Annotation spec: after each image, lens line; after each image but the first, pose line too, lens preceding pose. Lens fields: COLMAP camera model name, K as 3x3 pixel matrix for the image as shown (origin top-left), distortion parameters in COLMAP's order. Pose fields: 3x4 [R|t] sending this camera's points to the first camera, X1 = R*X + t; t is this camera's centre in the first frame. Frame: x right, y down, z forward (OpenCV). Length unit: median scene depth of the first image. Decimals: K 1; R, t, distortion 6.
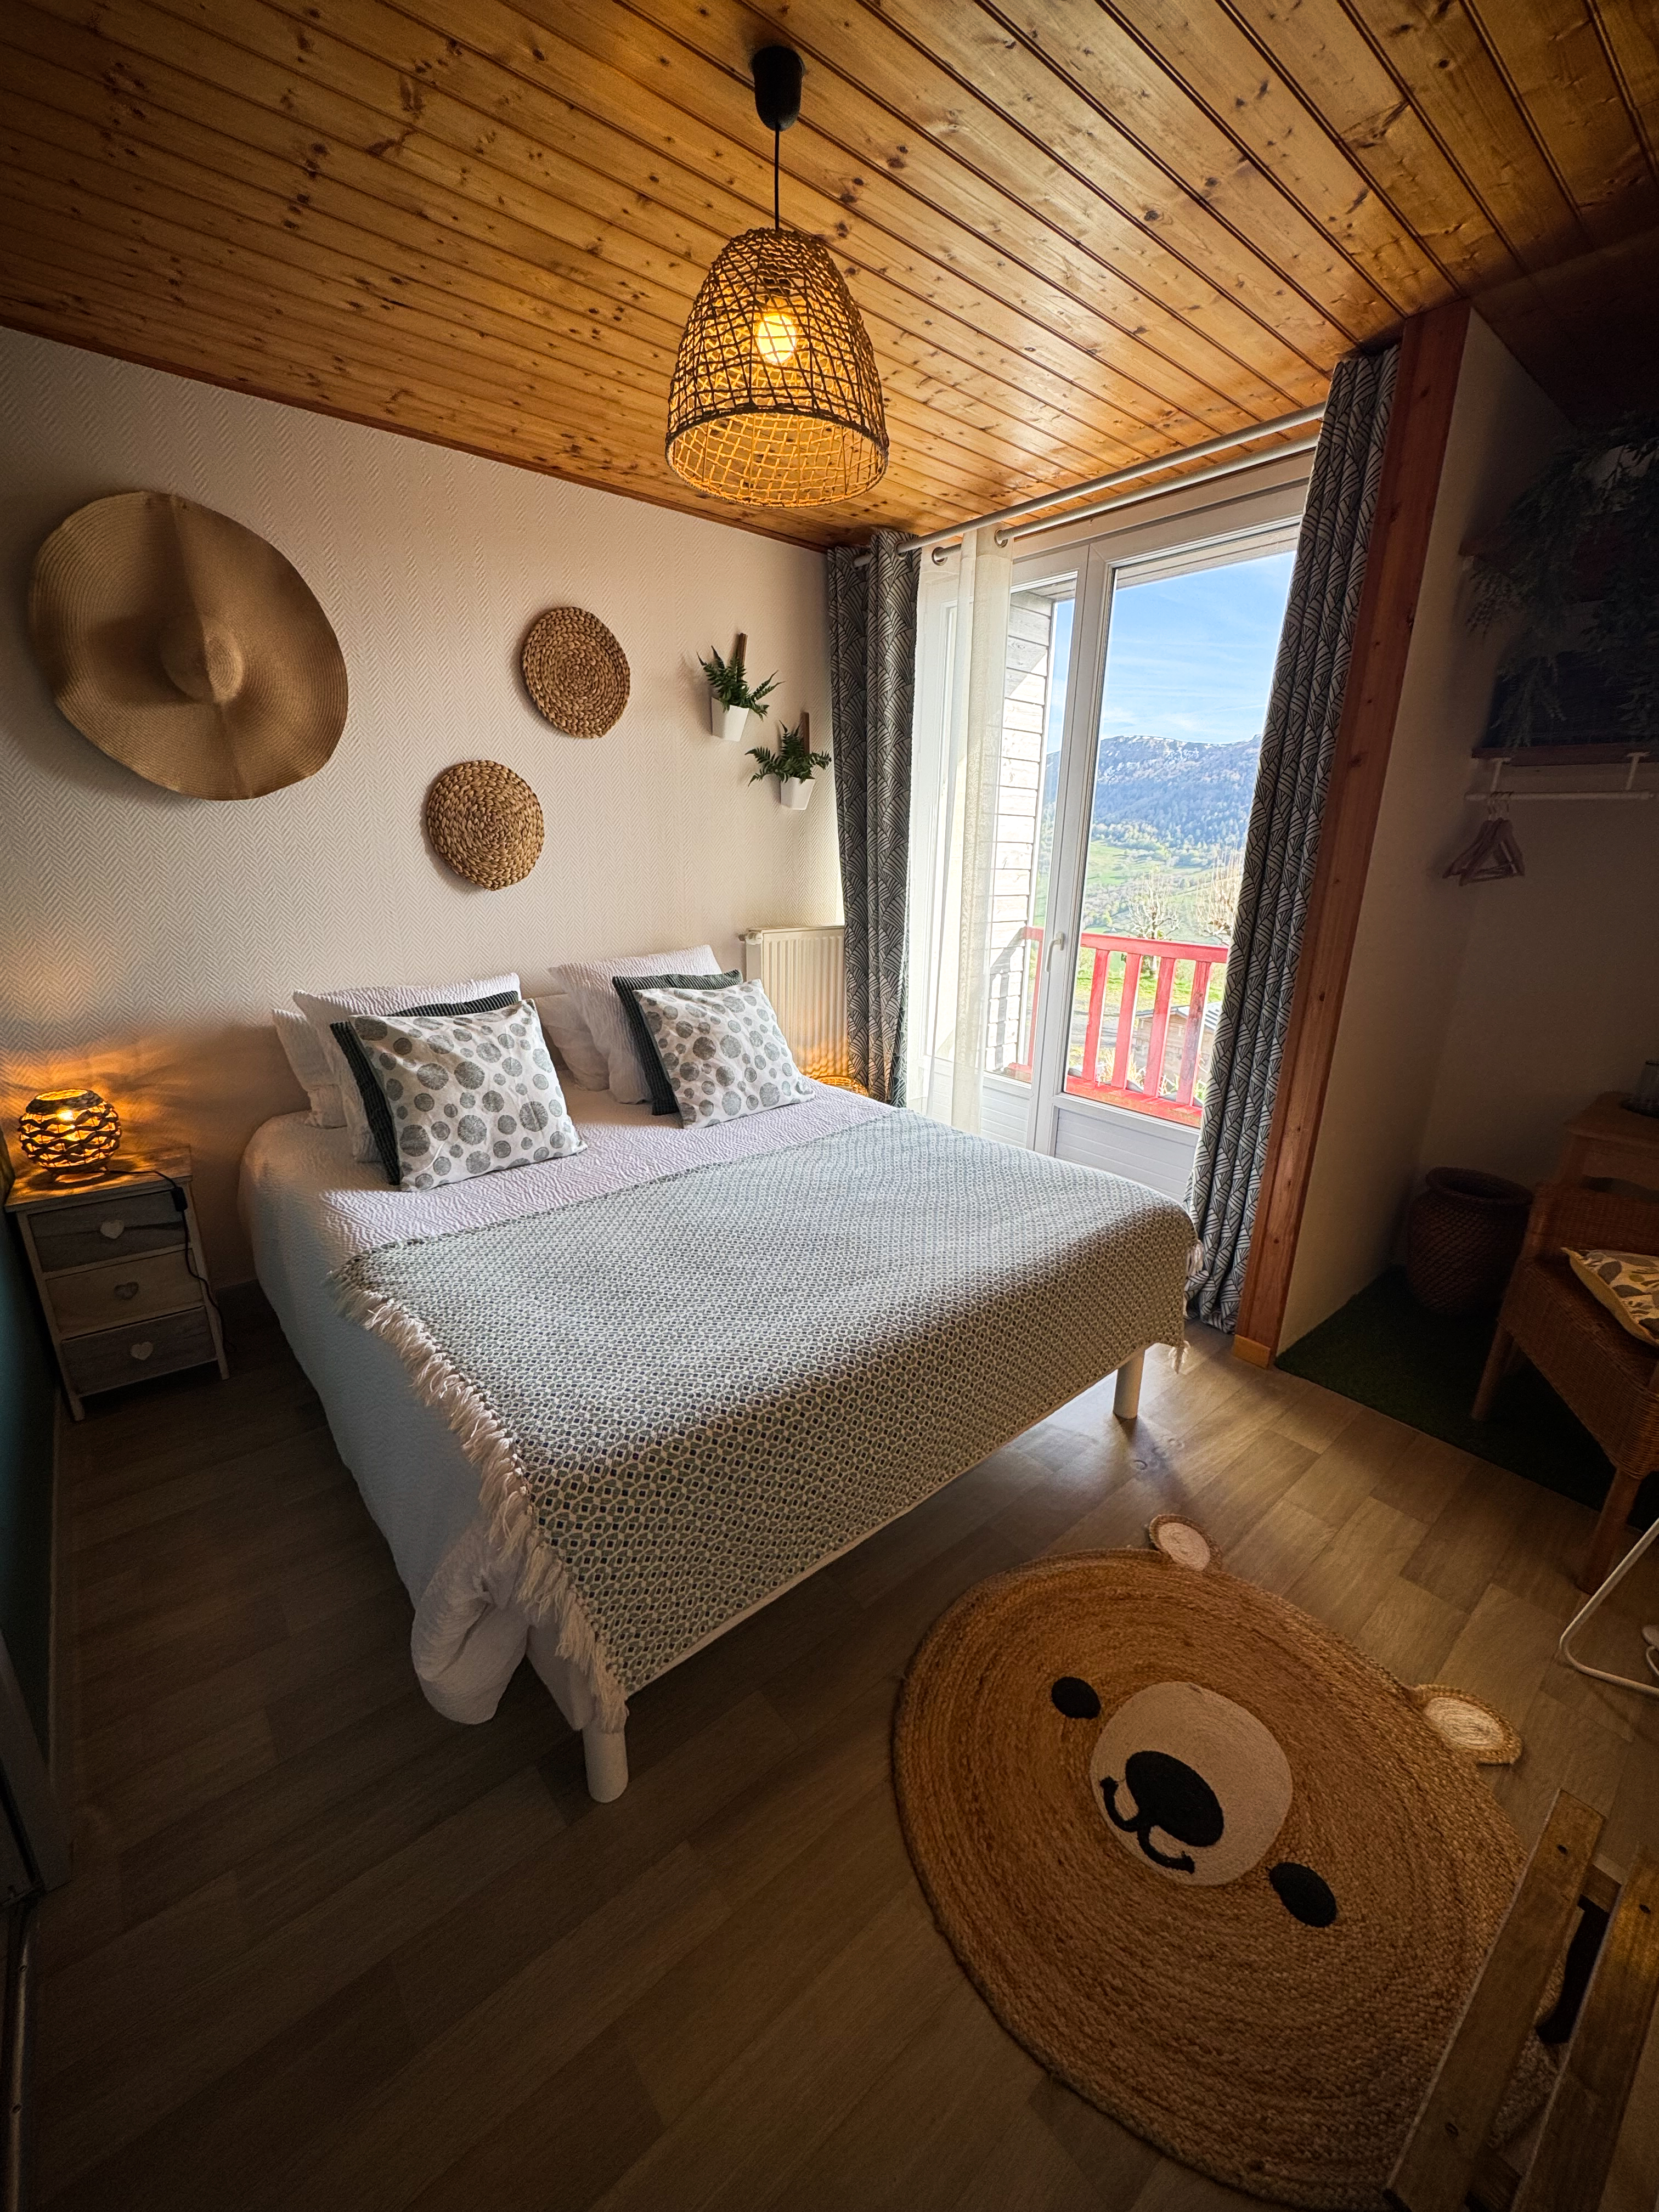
lens RADIAL K [[879.9, 0, 829.5], [0, 879.9, 1106.0], [0, 0, 1]] dist [-0.001510, -0.000041]
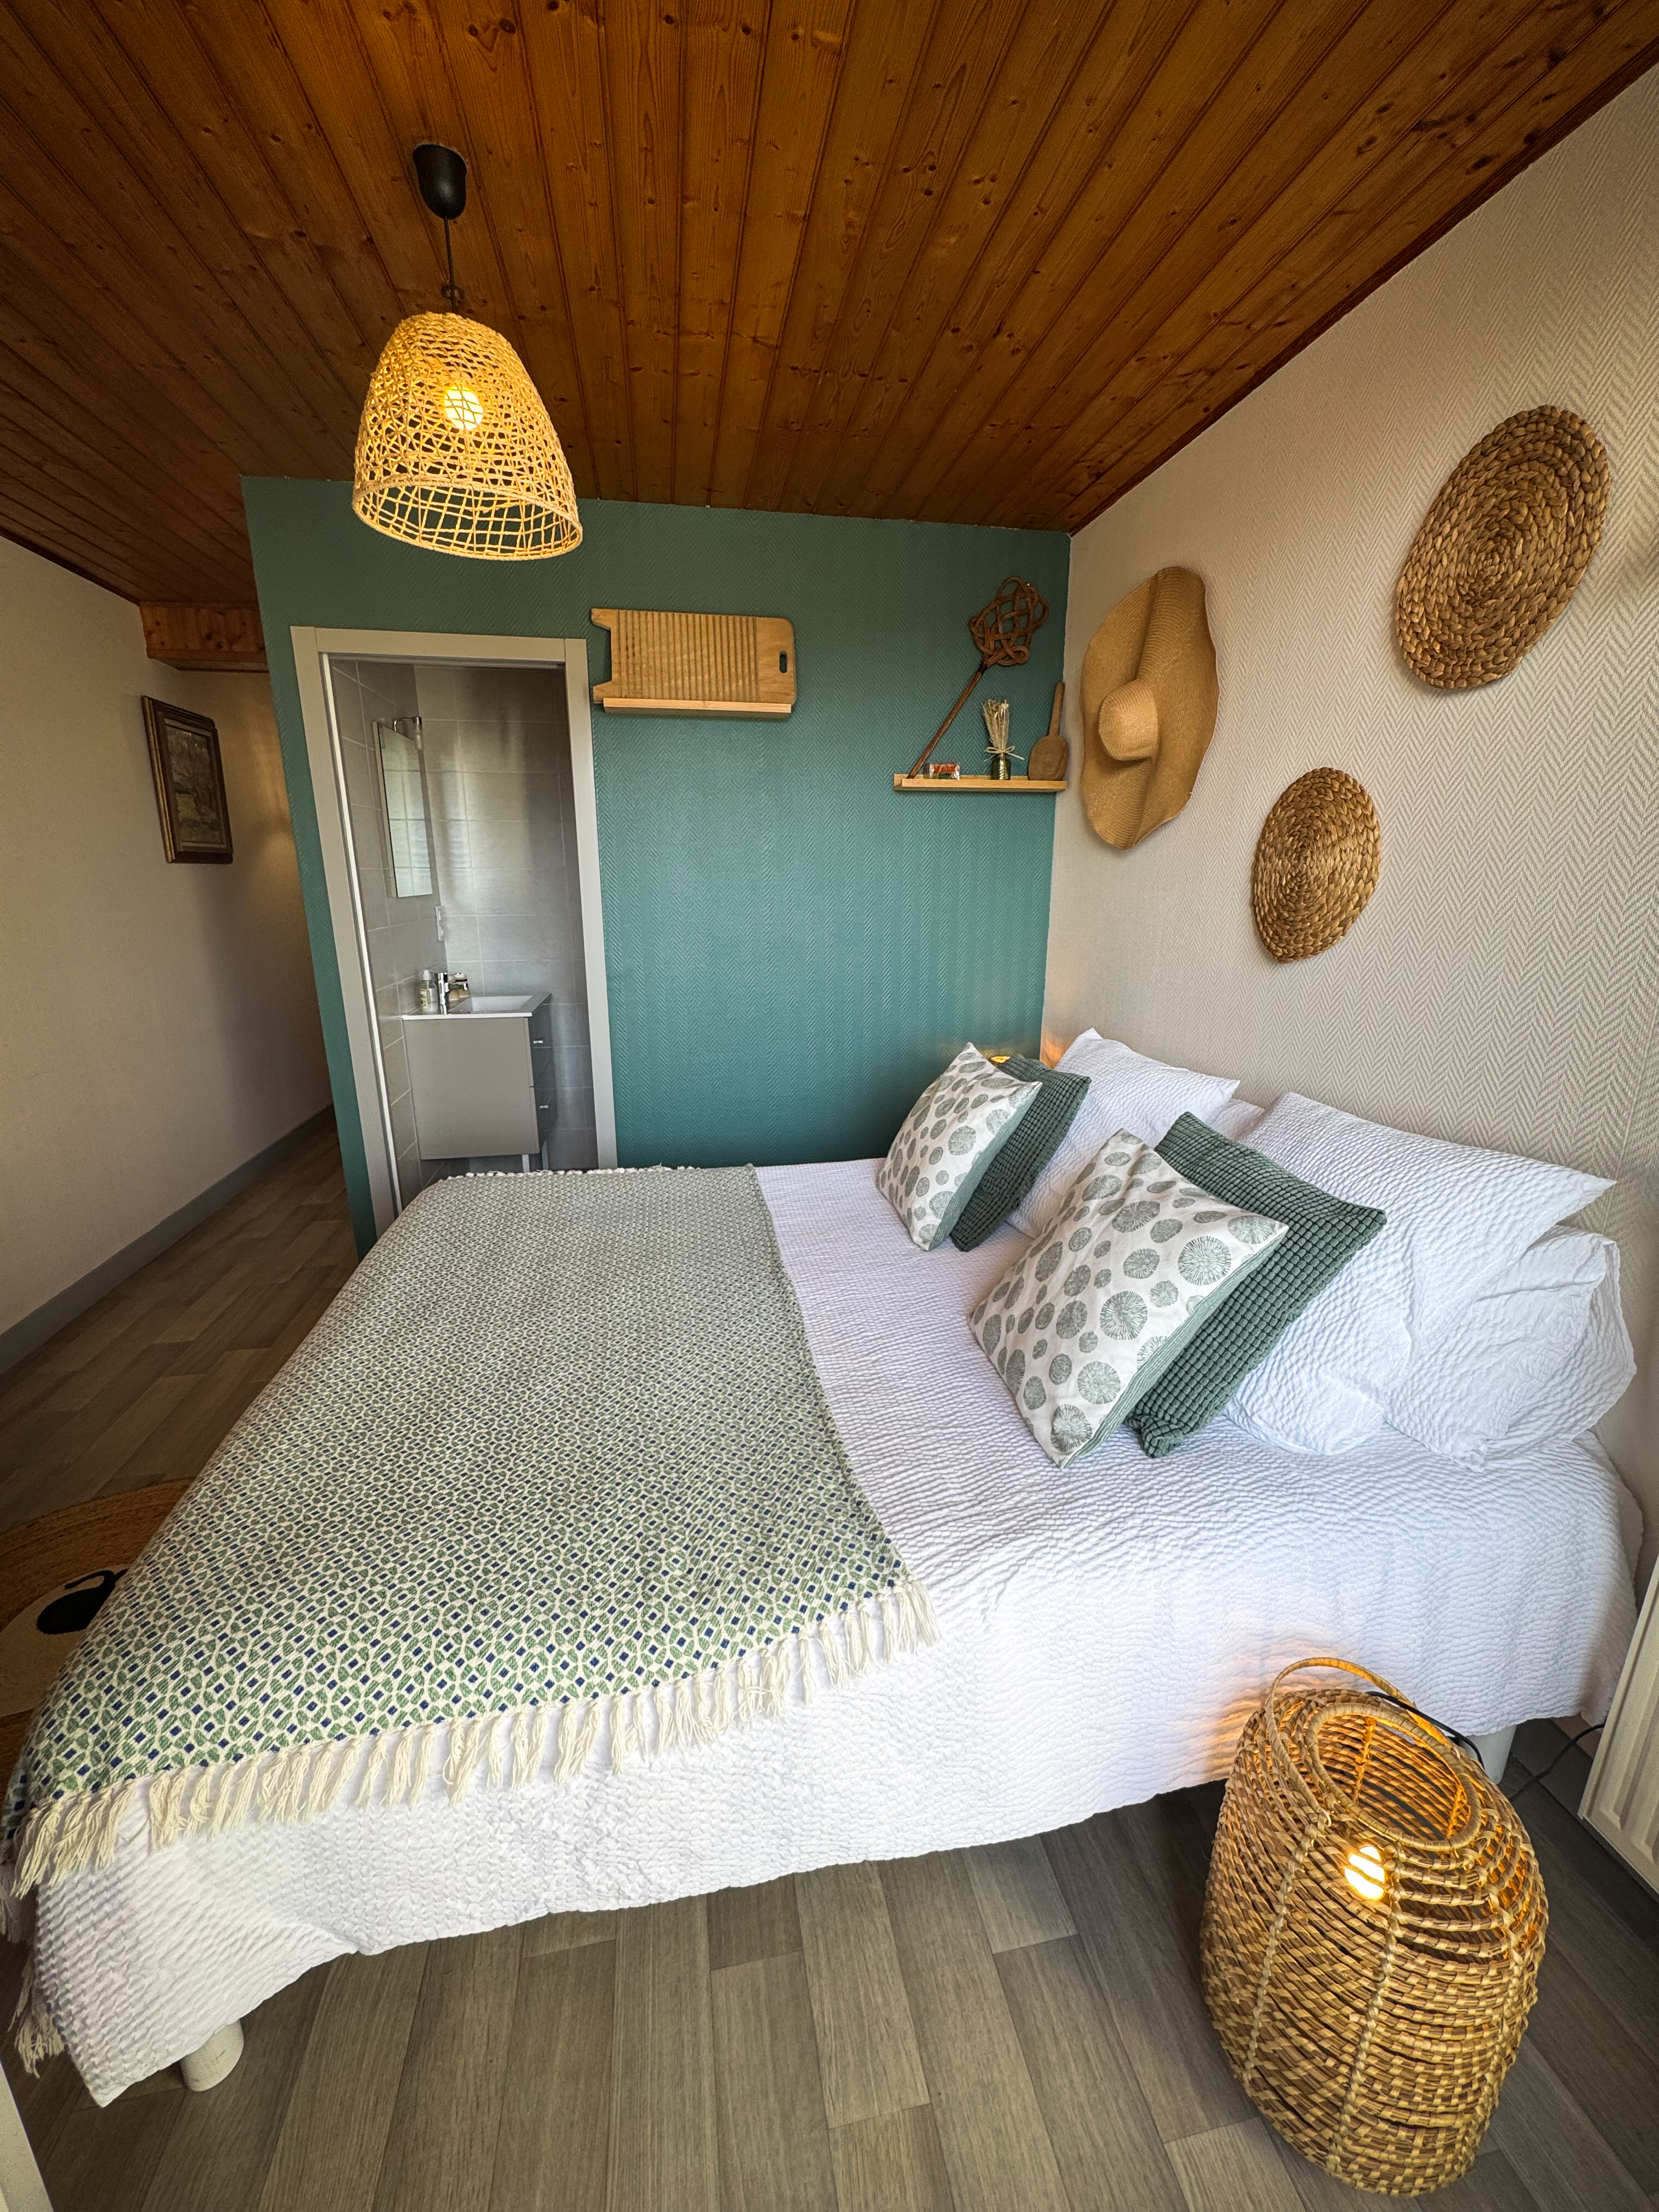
lens RADIAL K [[879.9, 0, 829.5], [0, 879.9, 1106.0], [0, 0, 1]] dist [-0.001510, -0.000041]
pose [[-0.486834, 0.205544, -0.848967, 0.505781], [-0.262892, 0.892378, 0.366809, -0.406636], [0.832995, 0.401762, -0.380404, 1.356566]]
